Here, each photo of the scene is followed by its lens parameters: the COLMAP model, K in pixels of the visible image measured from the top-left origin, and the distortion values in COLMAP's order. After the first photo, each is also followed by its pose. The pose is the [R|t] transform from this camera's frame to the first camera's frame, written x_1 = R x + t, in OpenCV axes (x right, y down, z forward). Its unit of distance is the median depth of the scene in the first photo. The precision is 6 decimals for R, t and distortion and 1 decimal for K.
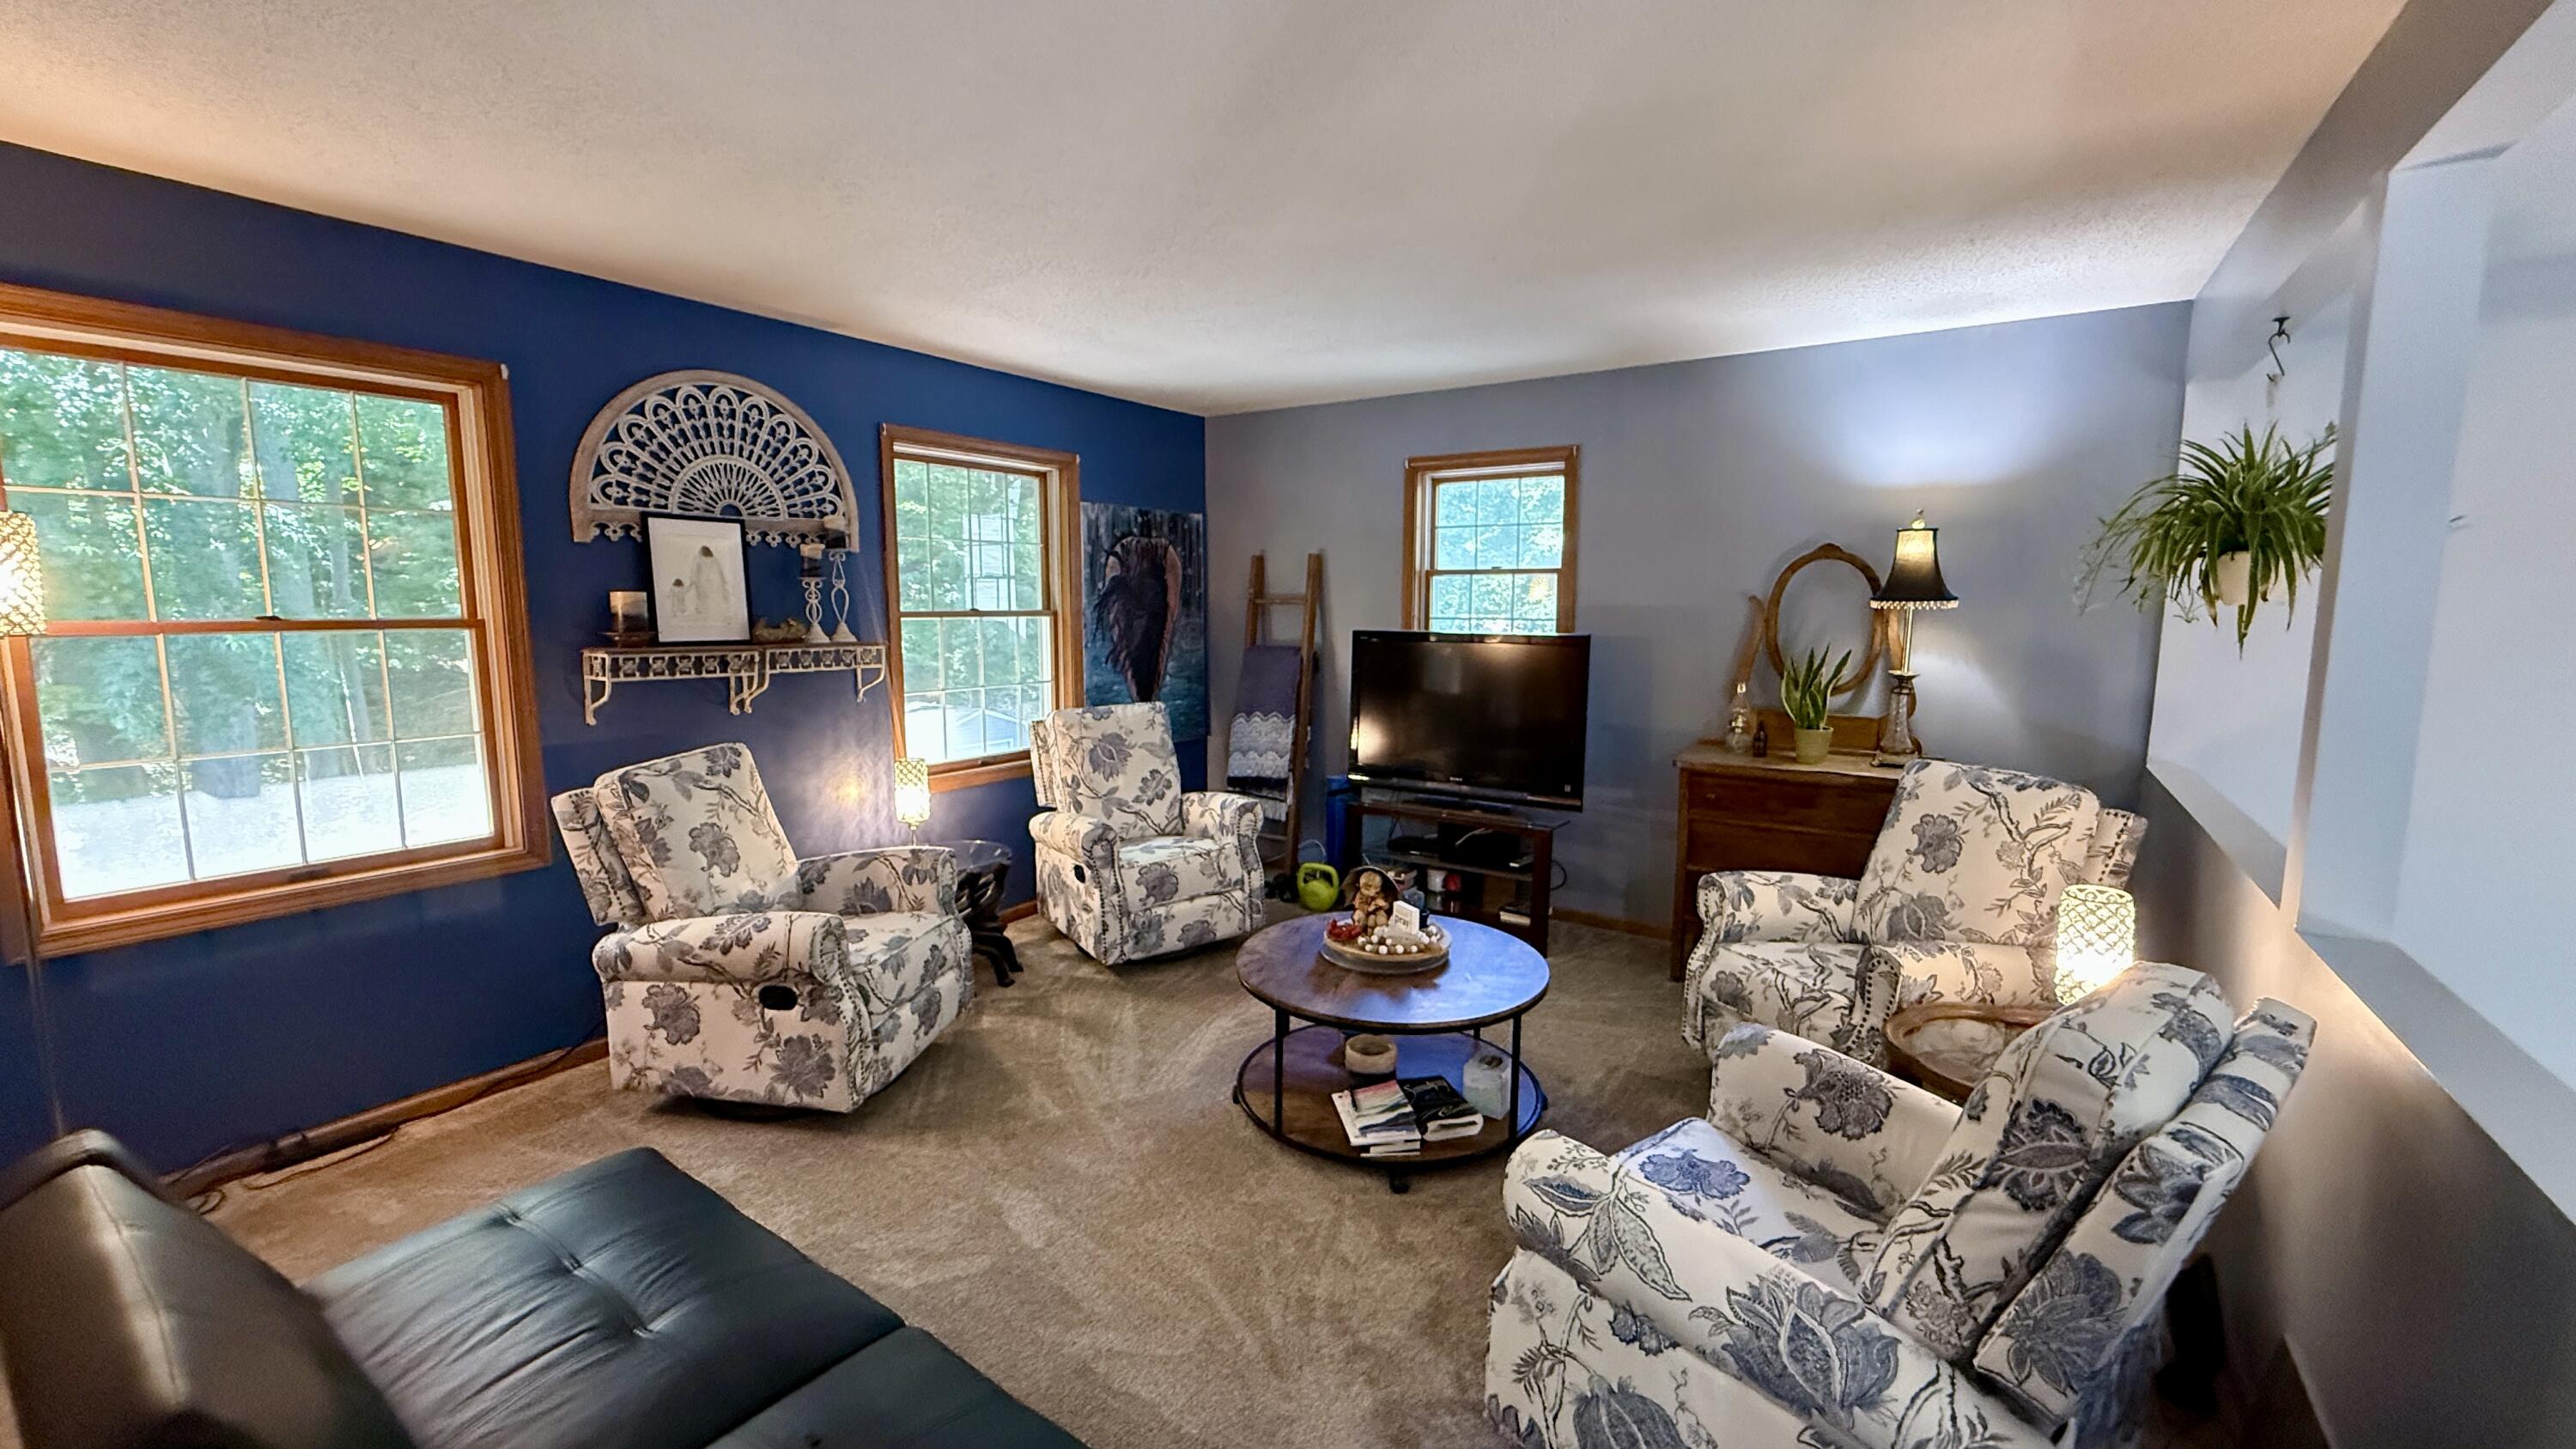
lens RADIAL K [[1028.7, 0, 1286.4], [0, 1028.7, 720.2], [0, 0, 1]] dist [0.000394, 0.000000]
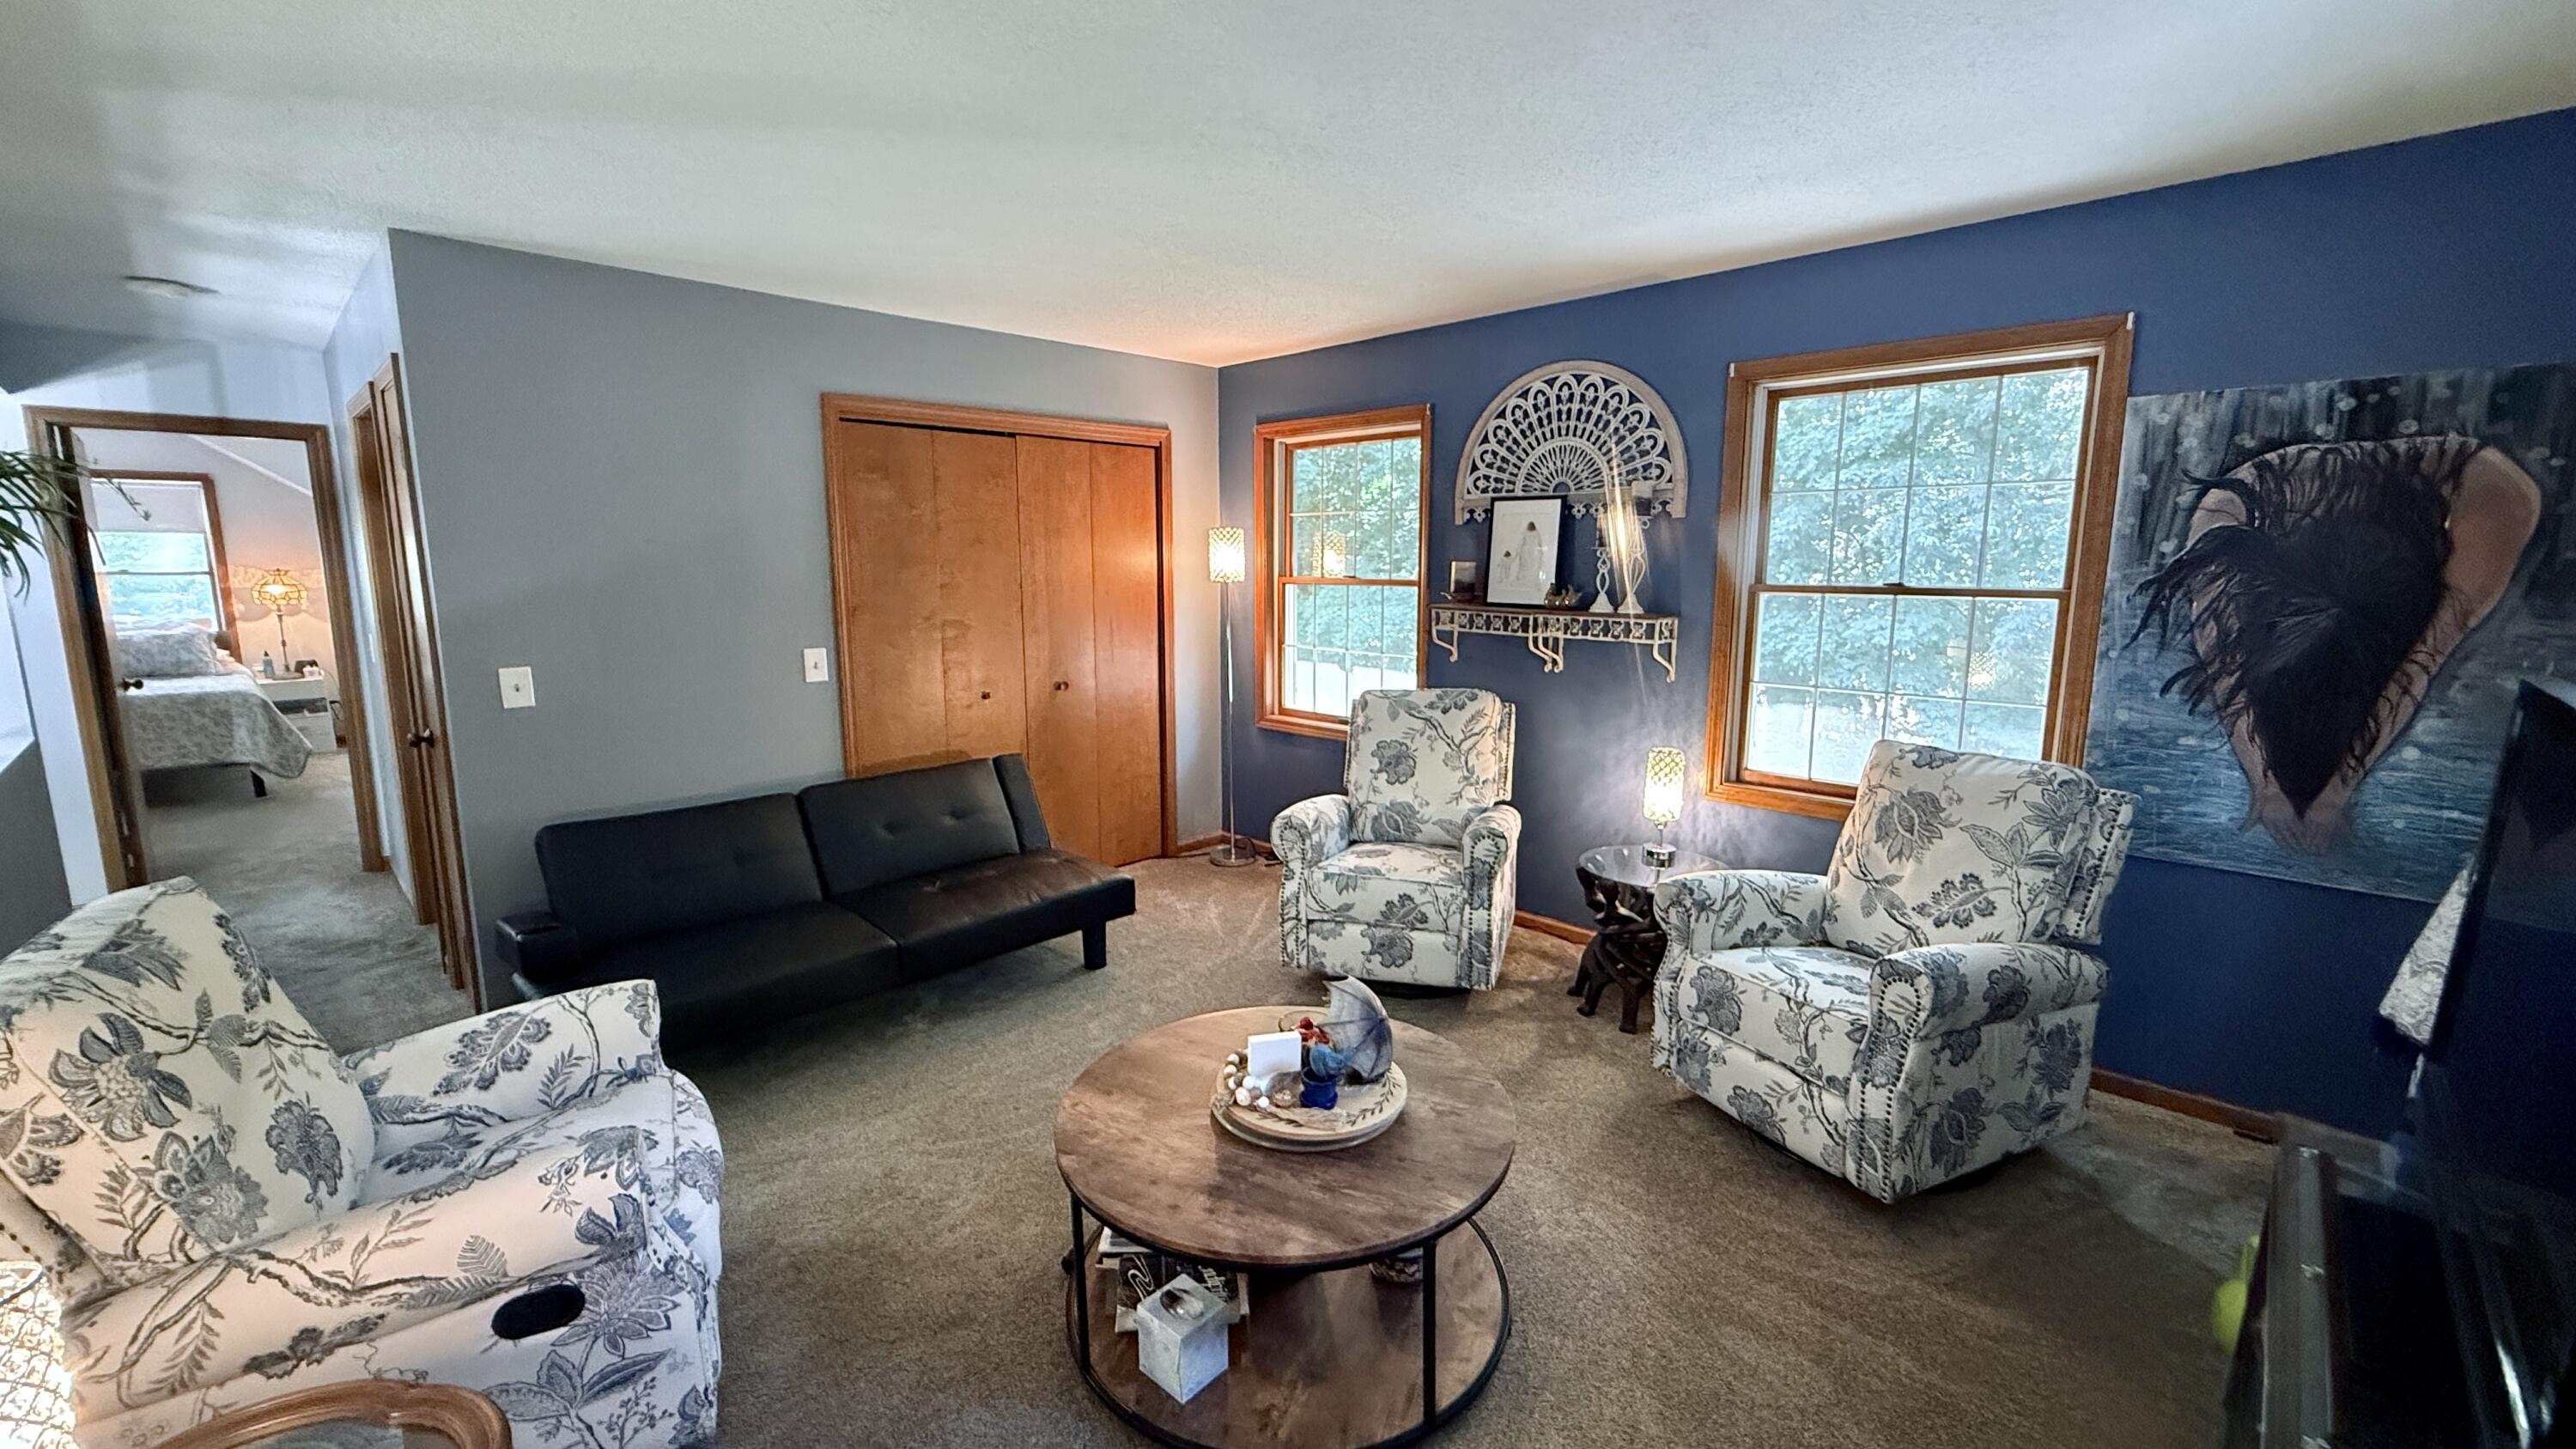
lens RADIAL K [[1028.7, 0, 1286.4], [0, 1028.7, 720.2], [0, 0, 1]] dist [0.000394, 0.000000]
pose [[-0.177308, 0.145657, -0.973317, 0.622026], [-0.120930, 0.978268, 0.168428, -0.109991], [0.976697, 0.147567, -0.155840, 0.920466]]
